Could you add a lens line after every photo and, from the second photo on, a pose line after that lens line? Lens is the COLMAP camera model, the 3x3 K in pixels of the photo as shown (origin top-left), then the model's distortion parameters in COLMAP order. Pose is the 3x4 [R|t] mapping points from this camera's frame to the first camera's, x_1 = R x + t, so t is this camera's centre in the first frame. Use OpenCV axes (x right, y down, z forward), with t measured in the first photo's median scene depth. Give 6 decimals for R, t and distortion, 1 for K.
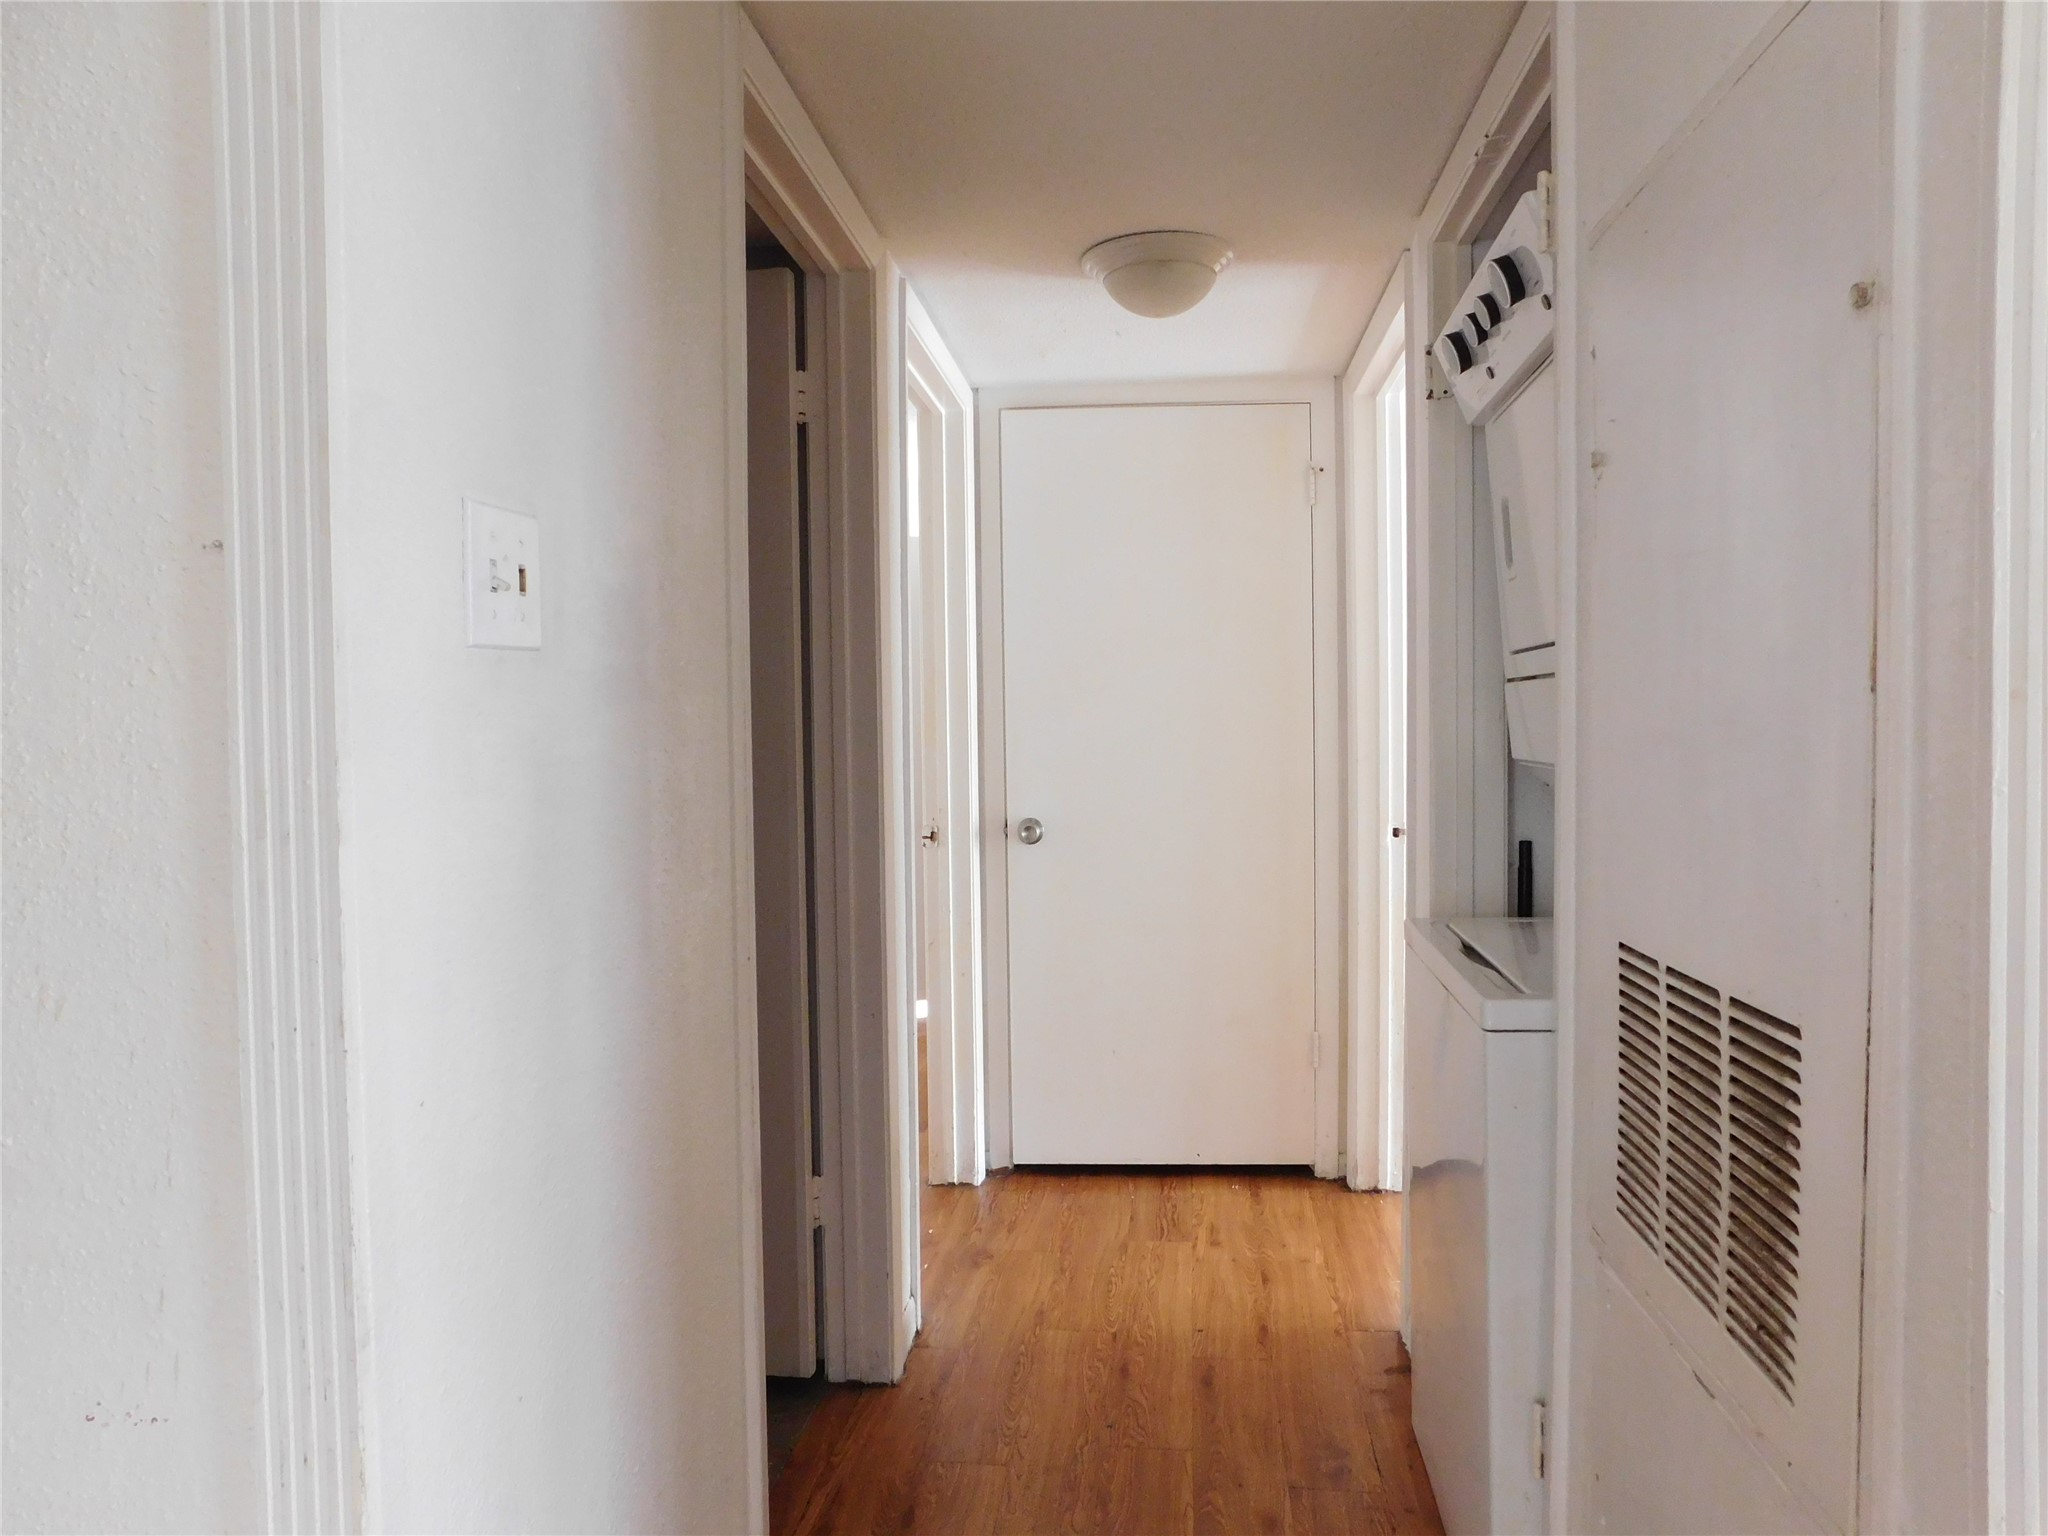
lens RADIAL K [[1332.9, 0, 1015.0], [0, 1332.9, 766.9], [0, 0, 1]] dist [-0.078991, 0.055864]
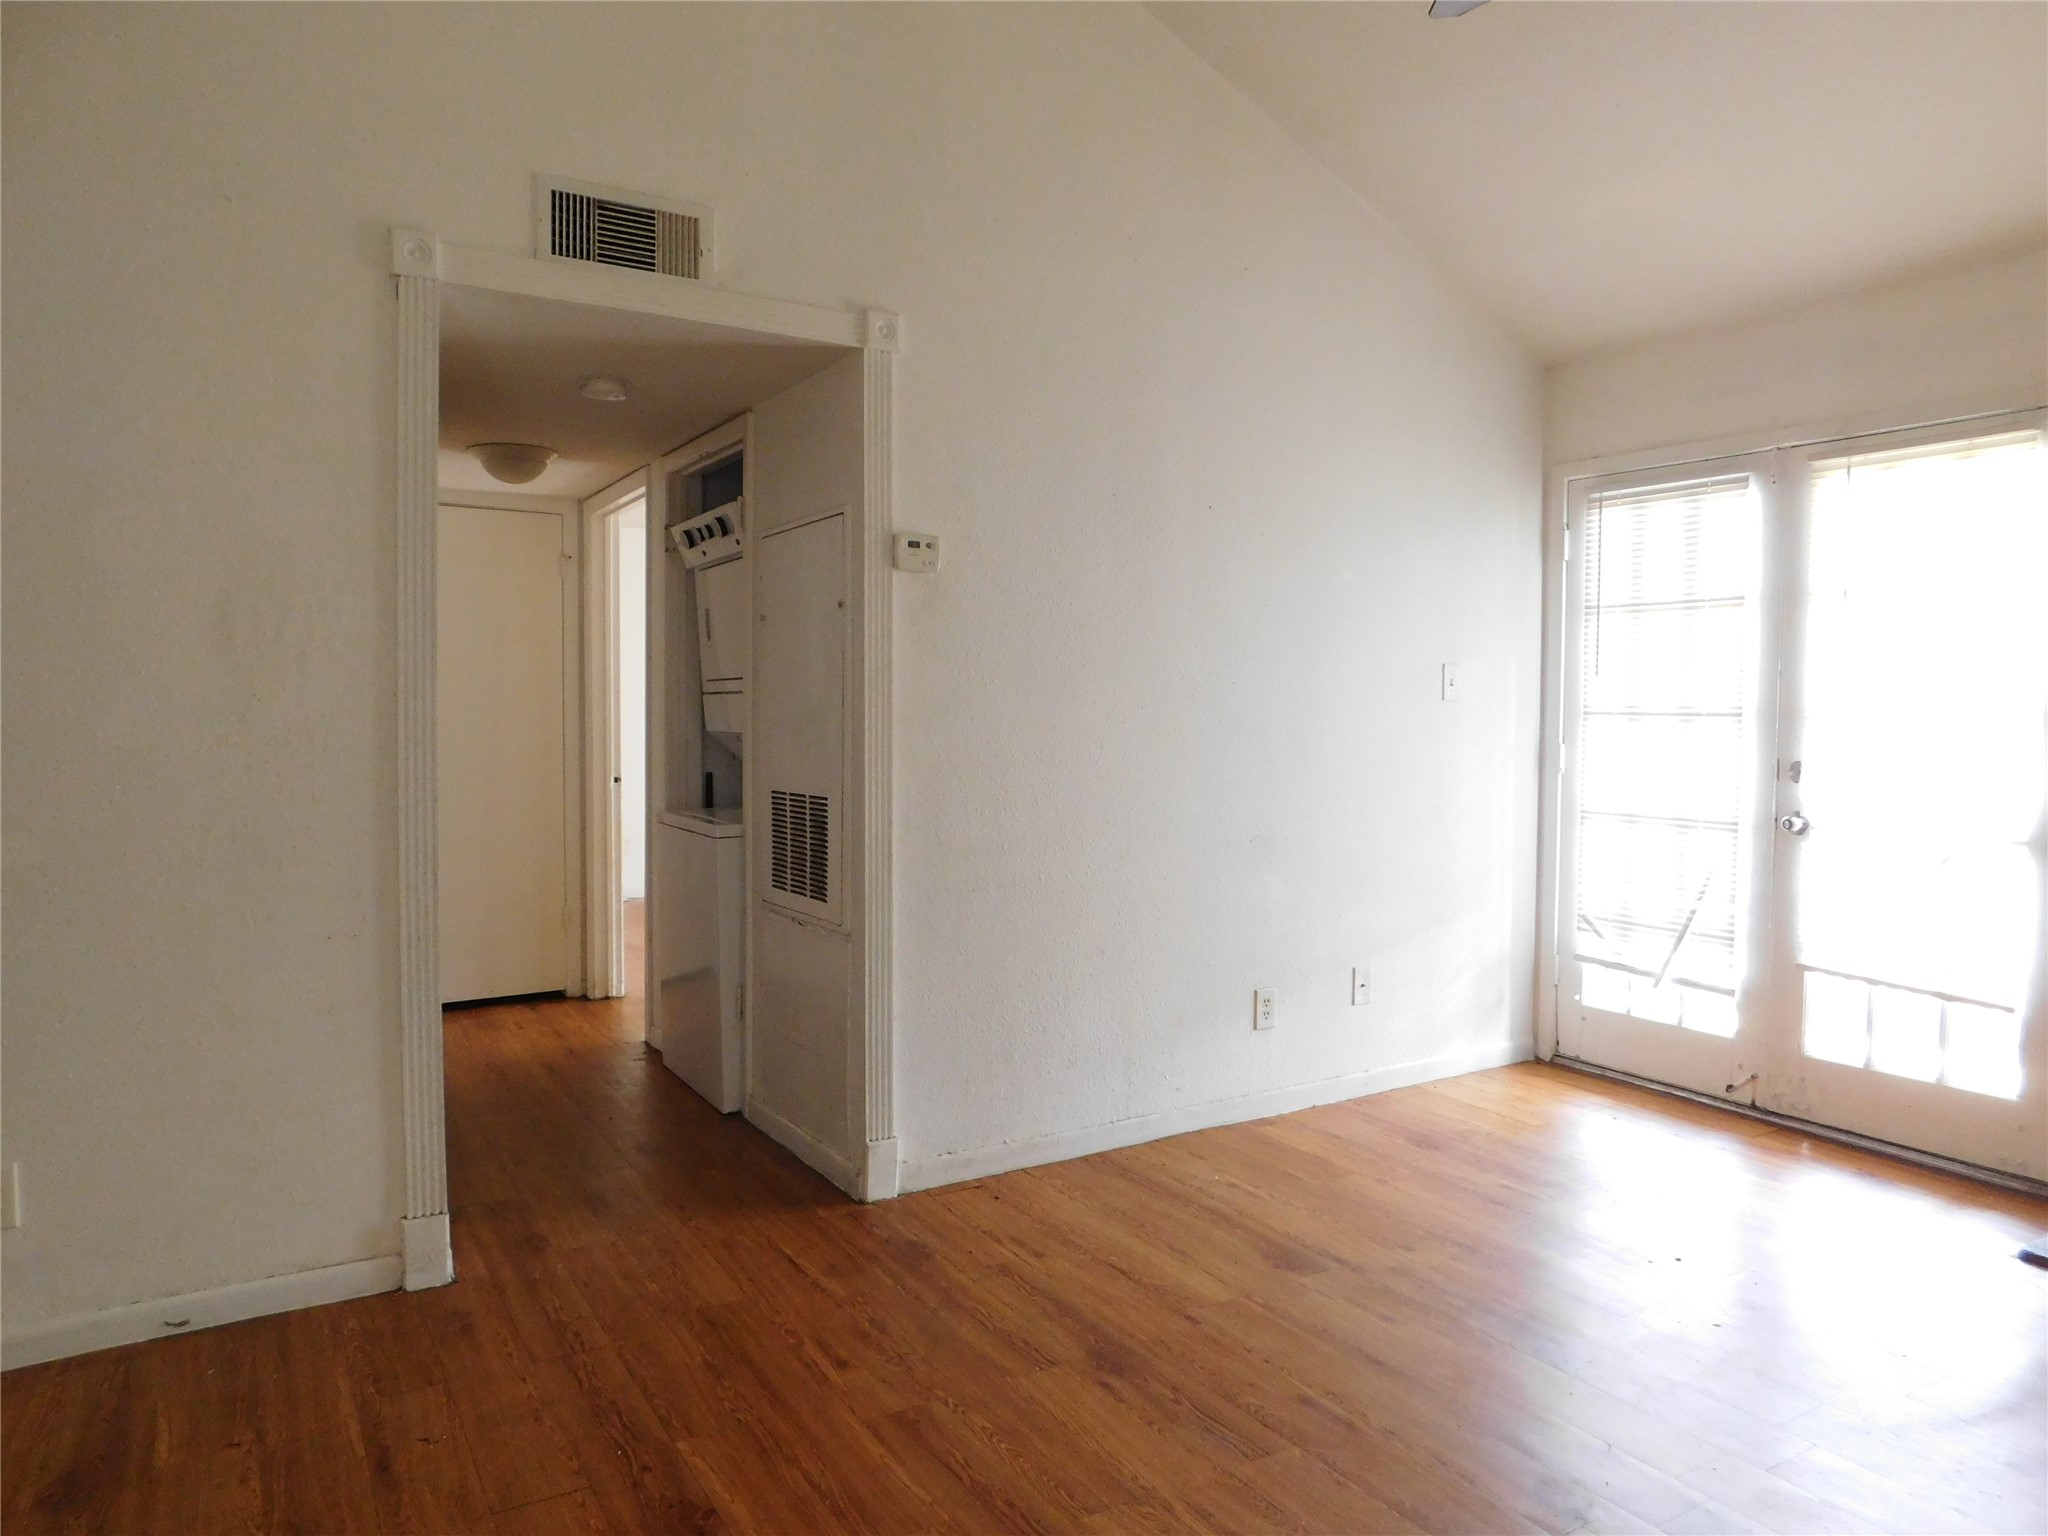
lens RADIAL K [[1332.9, 0, 1015.0], [0, 1332.9, 766.9], [0, 0, 1]] dist [-0.078991, 0.055864]
pose [[0.780666, -0.007555, 0.624902, -0.573868], [0.005582, 0.999971, 0.005116, 0.044011], [-0.624923, -0.000506, 0.780686, -0.976316]]
